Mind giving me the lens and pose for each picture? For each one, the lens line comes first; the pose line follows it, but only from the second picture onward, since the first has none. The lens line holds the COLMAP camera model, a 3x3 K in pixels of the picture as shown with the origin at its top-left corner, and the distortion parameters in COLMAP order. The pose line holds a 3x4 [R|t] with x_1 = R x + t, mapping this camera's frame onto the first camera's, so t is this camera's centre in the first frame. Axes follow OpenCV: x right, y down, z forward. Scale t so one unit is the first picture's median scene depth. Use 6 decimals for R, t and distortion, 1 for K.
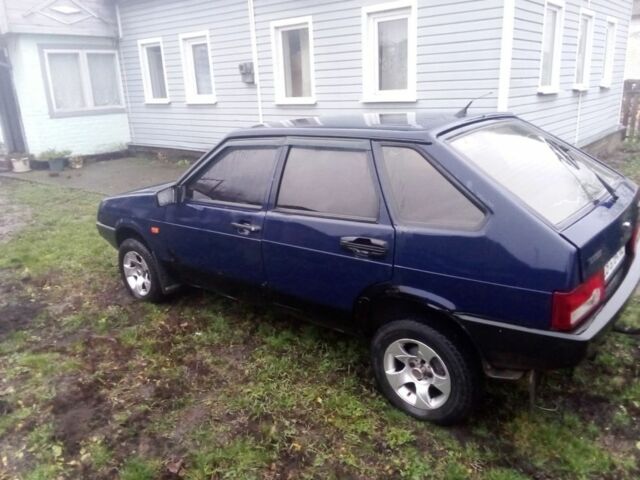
lens RADIAL K [[501.4, 0, 320.0], [0, 501.4, 240.0], [0, 0, 1]] dist [0.070327, -0.123402]
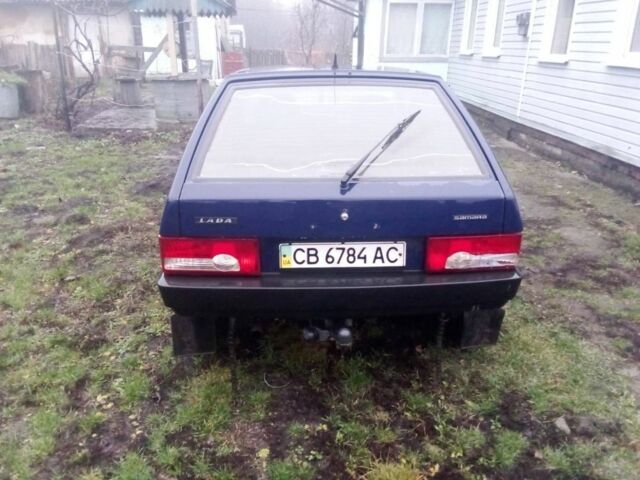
lens RADIAL K [[501.4, 0, 320.0], [0, 501.4, 240.0], [0, 0, 1]] dist [0.070327, -0.123402]
pose [[0.665092, 0.312513, -0.678225, 0.948275], [-0.255664, 0.948627, 0.186396, -0.111227], [0.701633, 0.049427, 0.710822, 0.328910]]
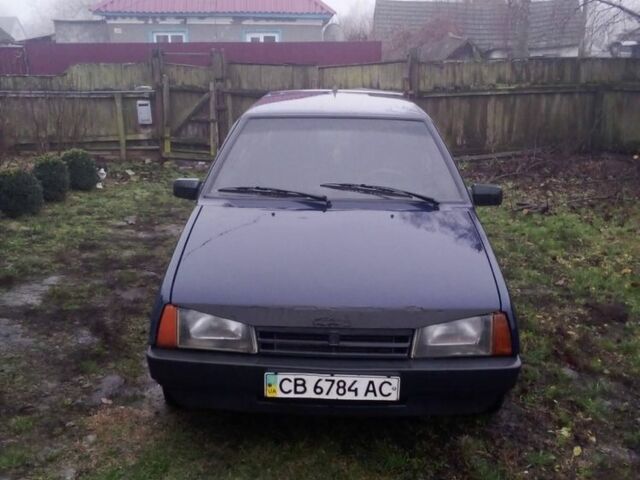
lens RADIAL K [[660.7, 0, 320.0], [0, 660.7, 240.0], [0, 0, 1]] dist [0.121385, -0.225110]
pose [[-0.620299, -0.184380, 0.762387, -1.206219], [0.245975, 0.877222, 0.412284, -0.667641], [-0.744799, 0.443267, -0.498787, 2.166395]]
